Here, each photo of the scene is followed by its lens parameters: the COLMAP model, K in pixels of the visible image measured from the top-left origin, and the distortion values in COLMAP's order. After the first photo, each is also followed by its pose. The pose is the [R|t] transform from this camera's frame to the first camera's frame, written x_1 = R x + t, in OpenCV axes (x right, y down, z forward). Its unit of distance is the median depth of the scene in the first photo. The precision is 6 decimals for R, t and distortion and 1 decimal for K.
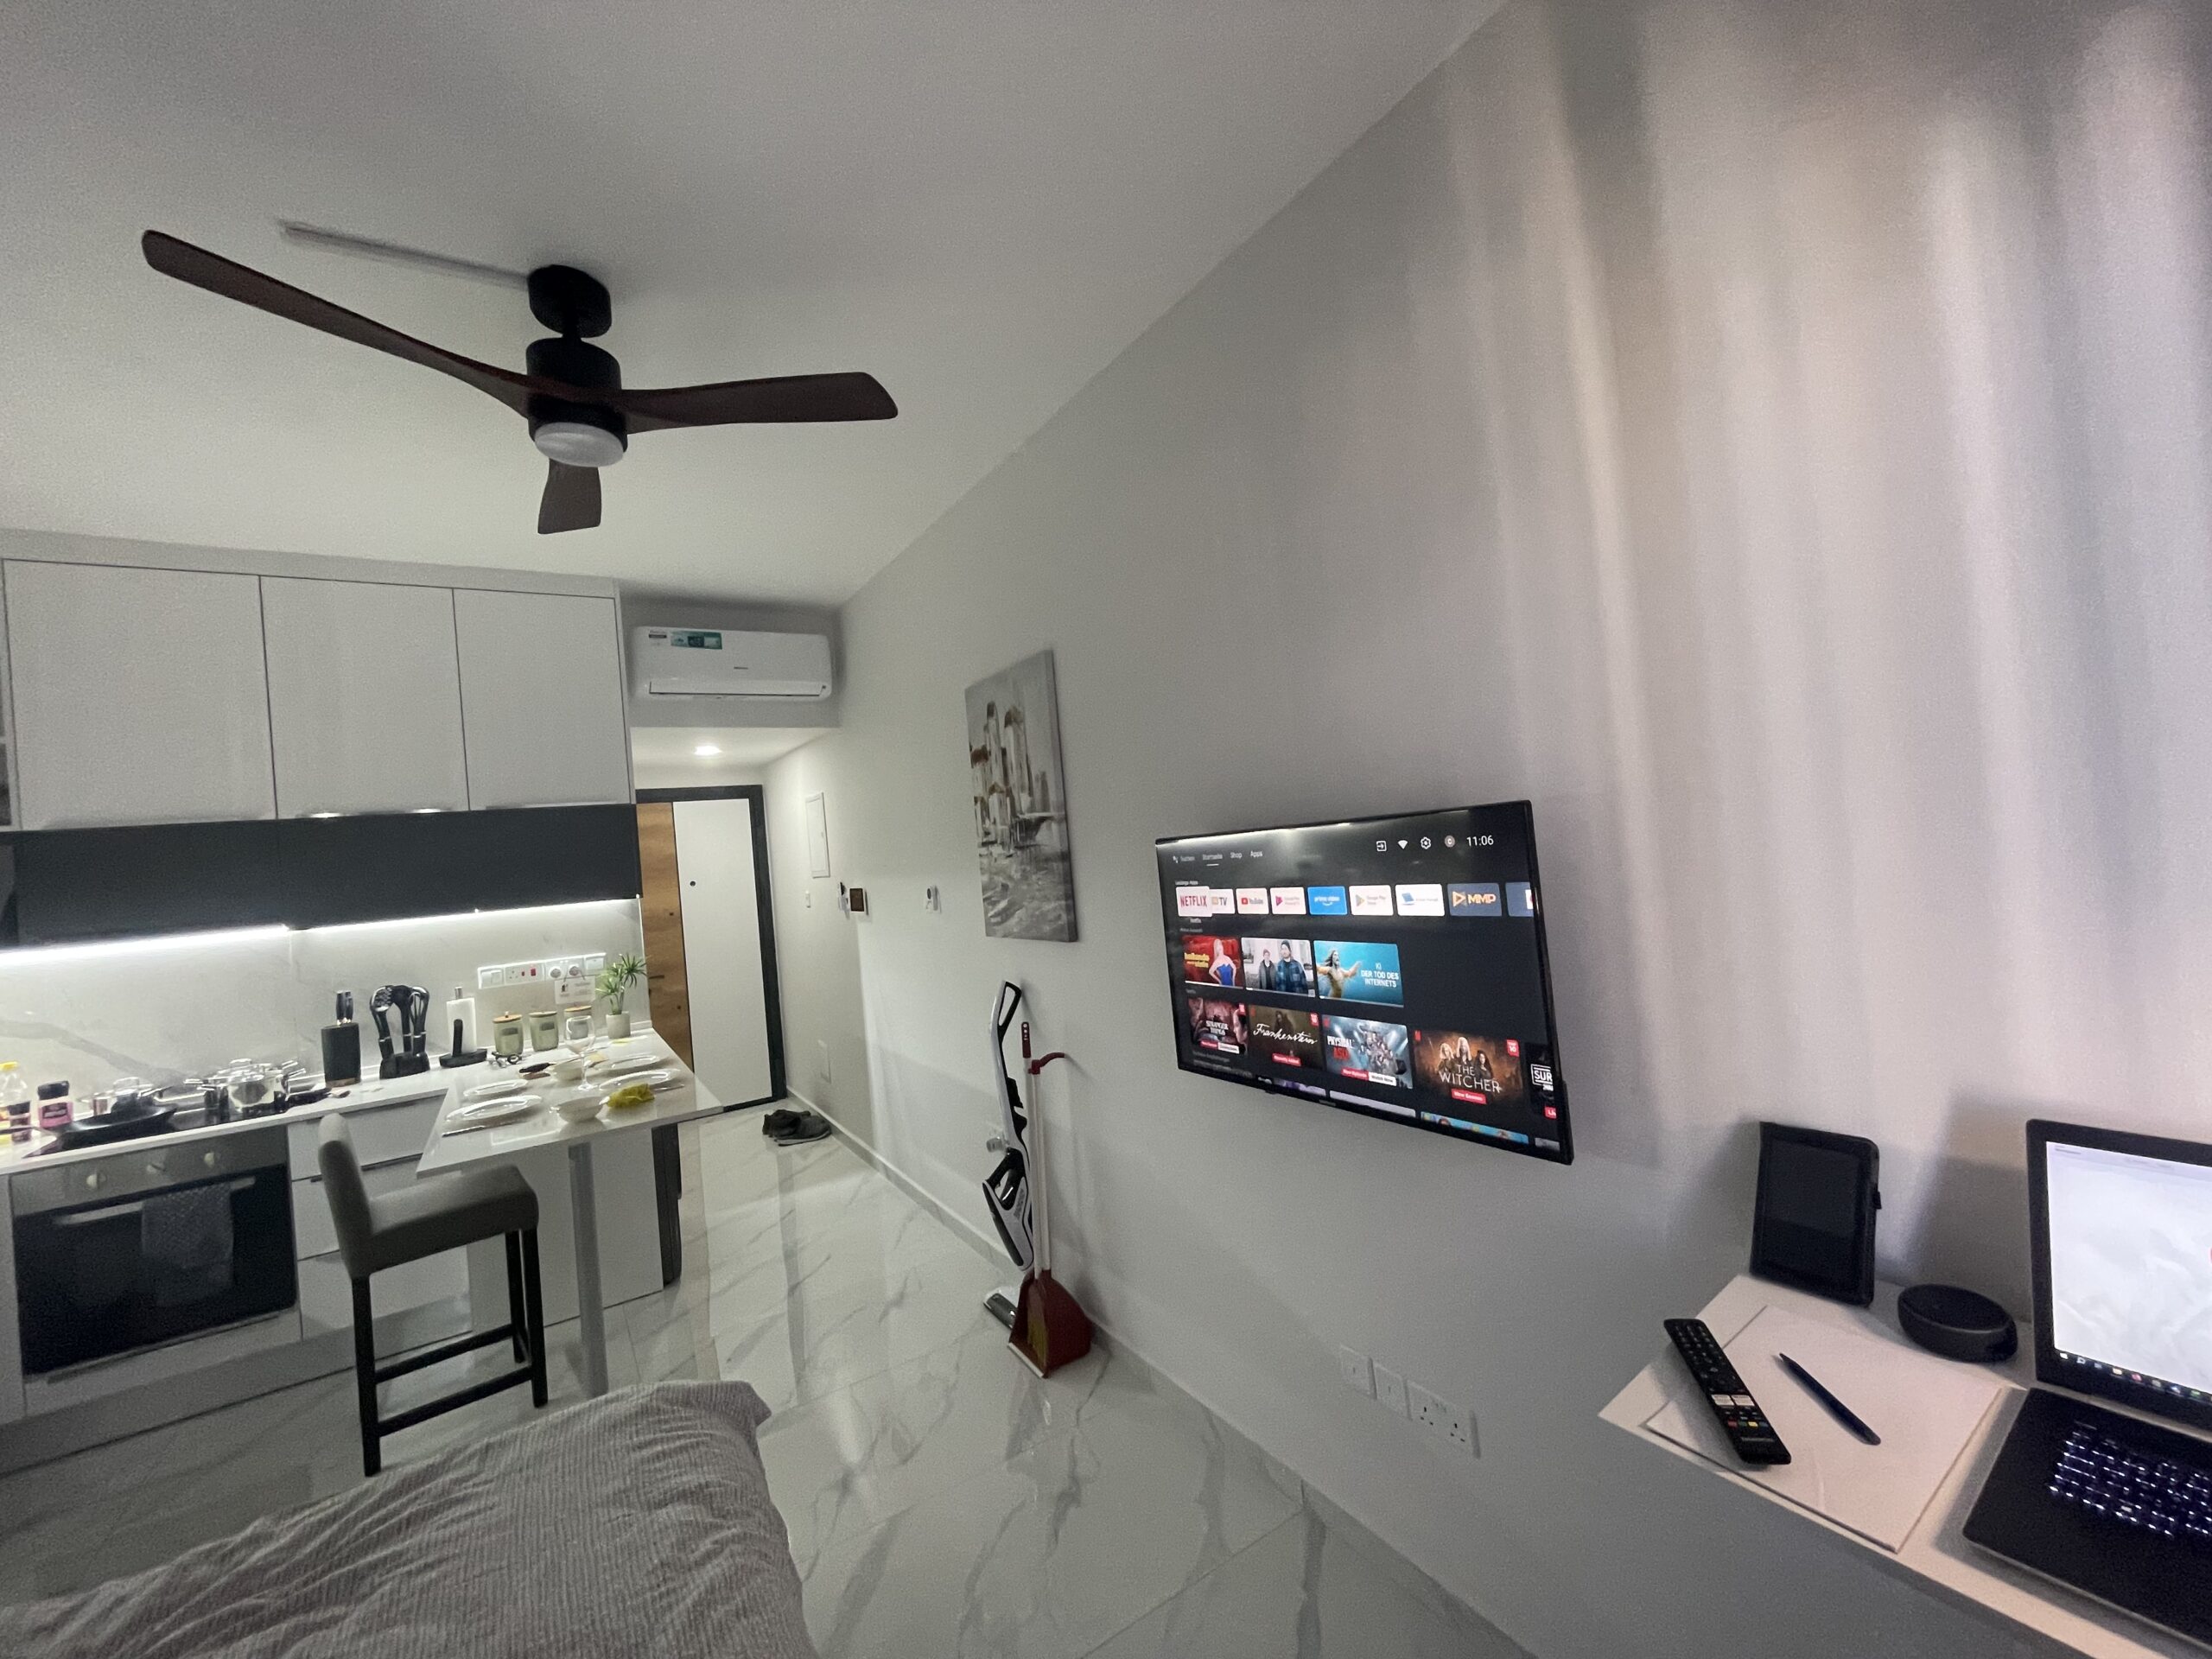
lens RADIAL K [[880.7, 0, 1106.0], [0, 880.7, 829.5], [0, 0, 1]] dist [-0.030004, -0.000017]
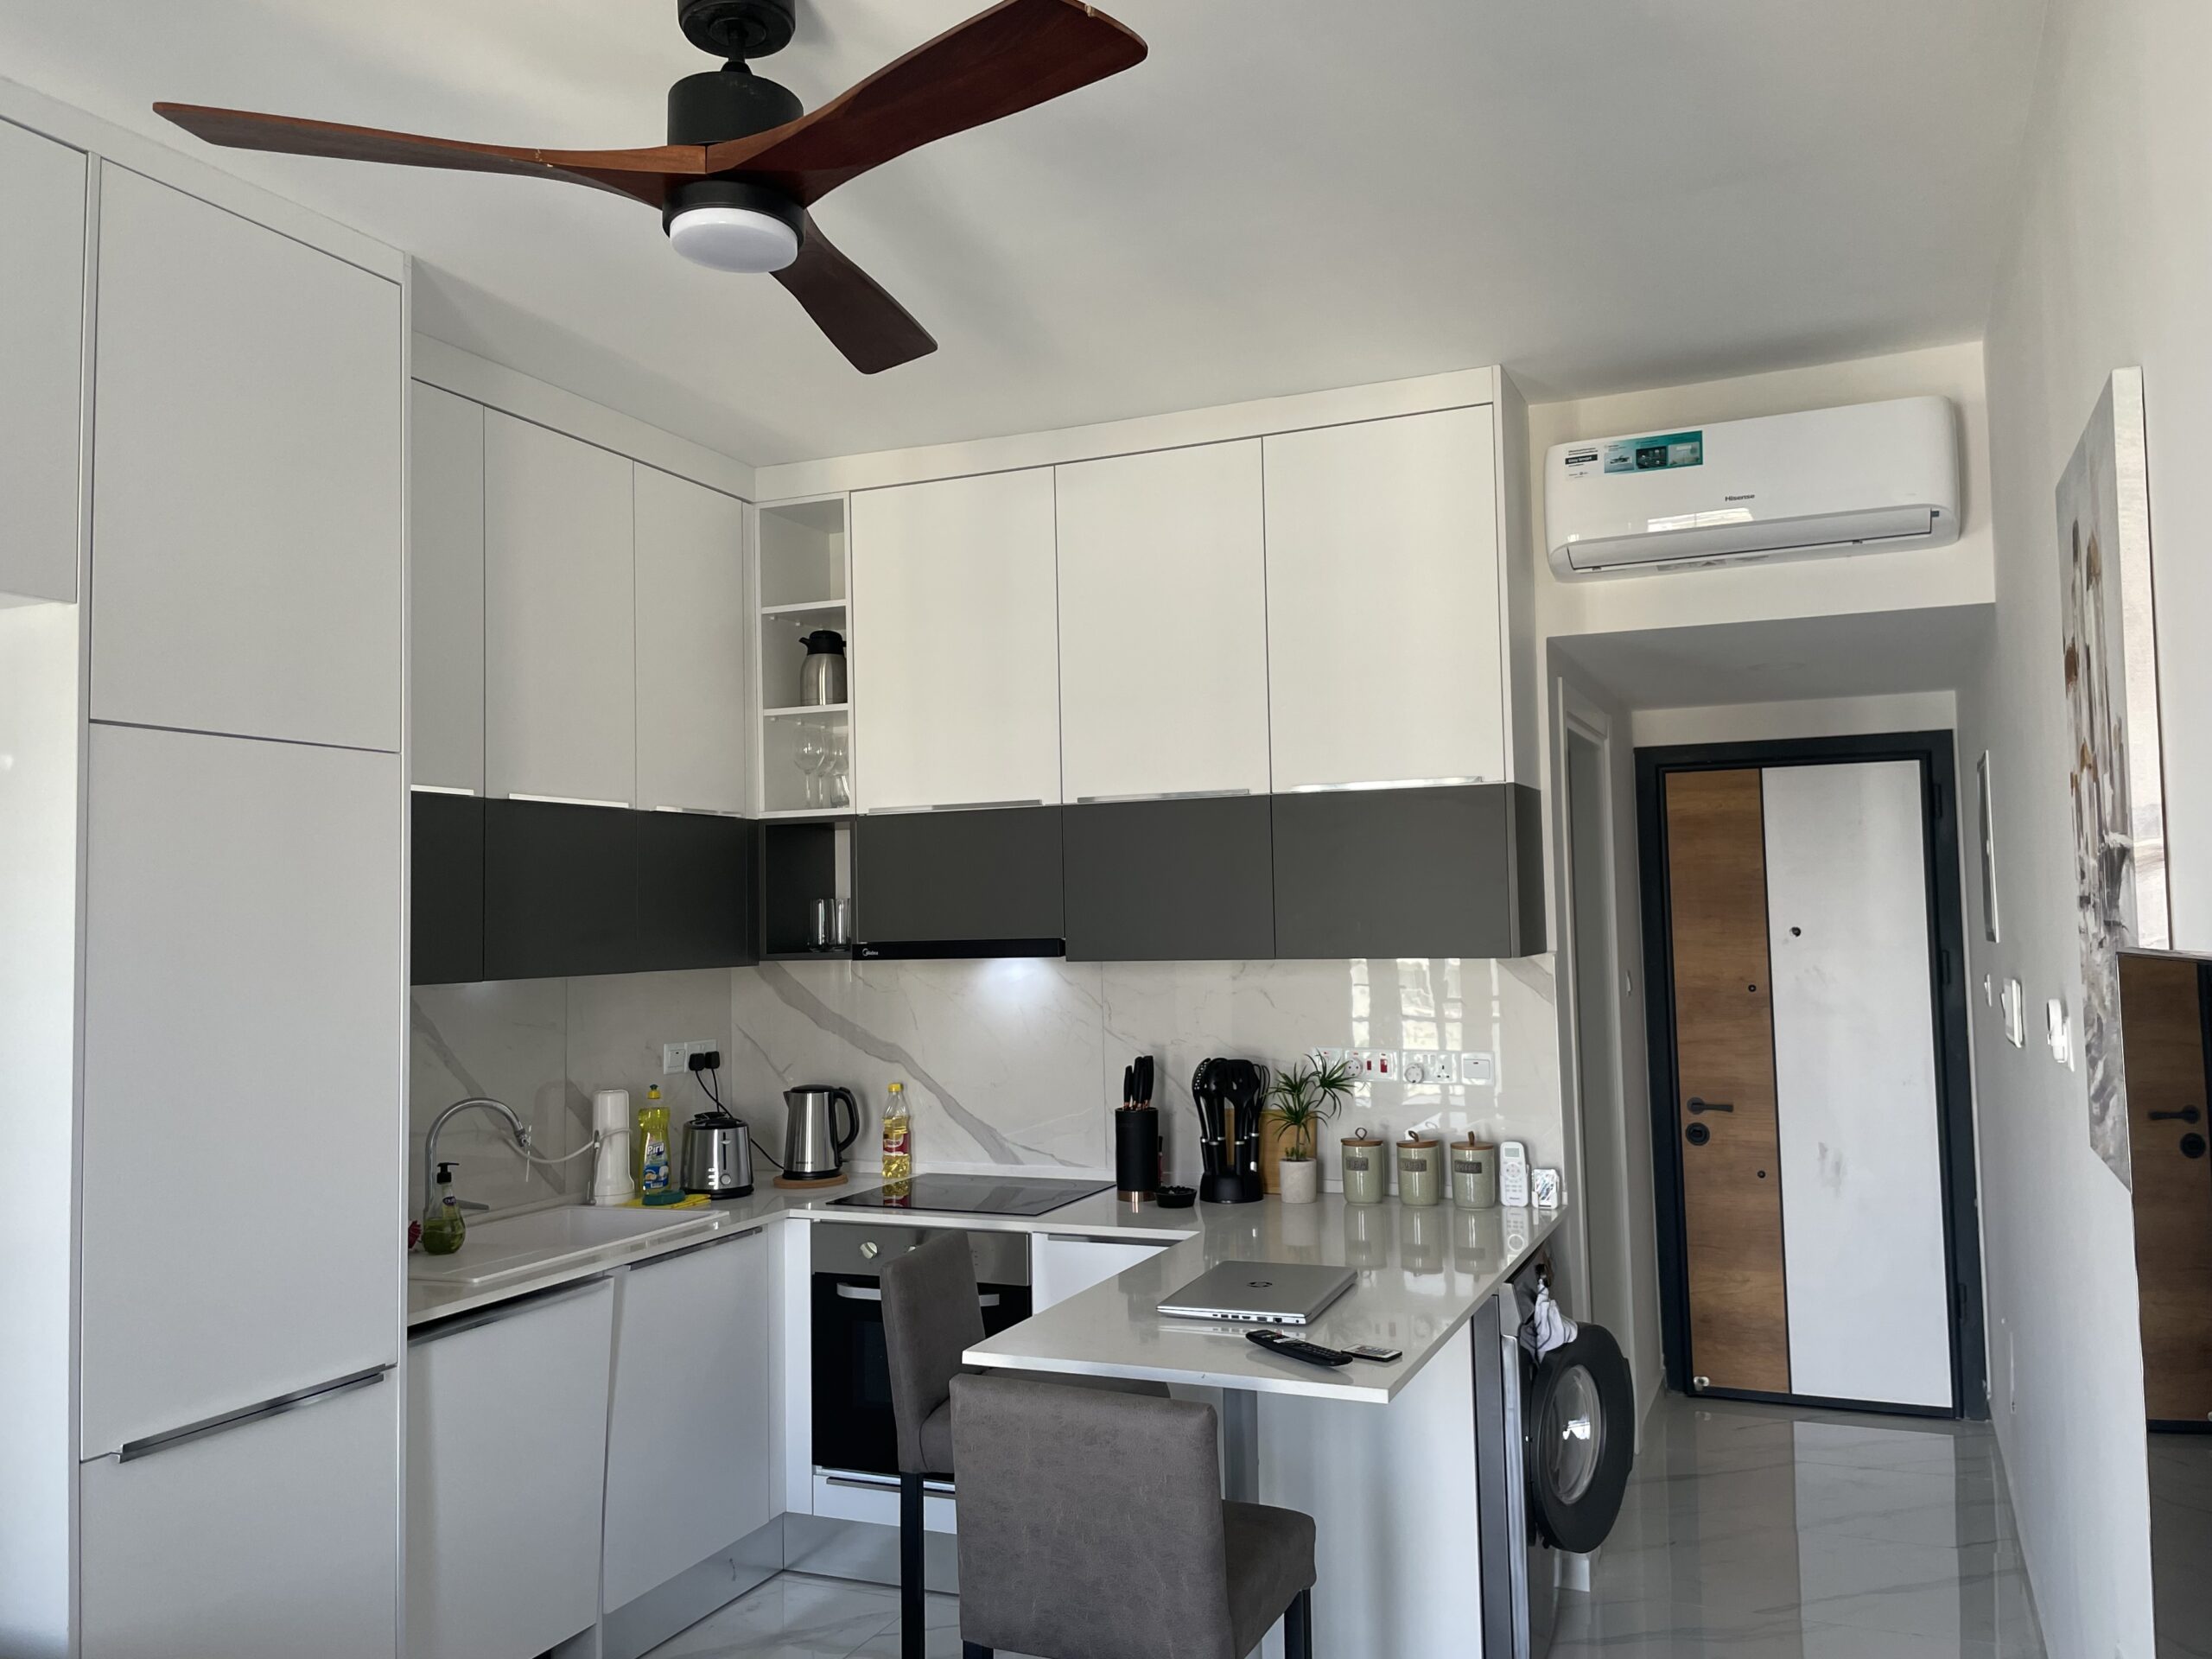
lens RADIAL K [[1734.4, 0, 1106.0], [0, 1734.4, 829.5], [0, 0, 1]] dist [-0.001589, -0.000897]
pose [[0.546779, 0.028861, -0.836779, 0.199333], [-0.016325, 0.999583, 0.023809, -0.019405], [0.837118, 0.000643, 0.547022, 0.190091]]
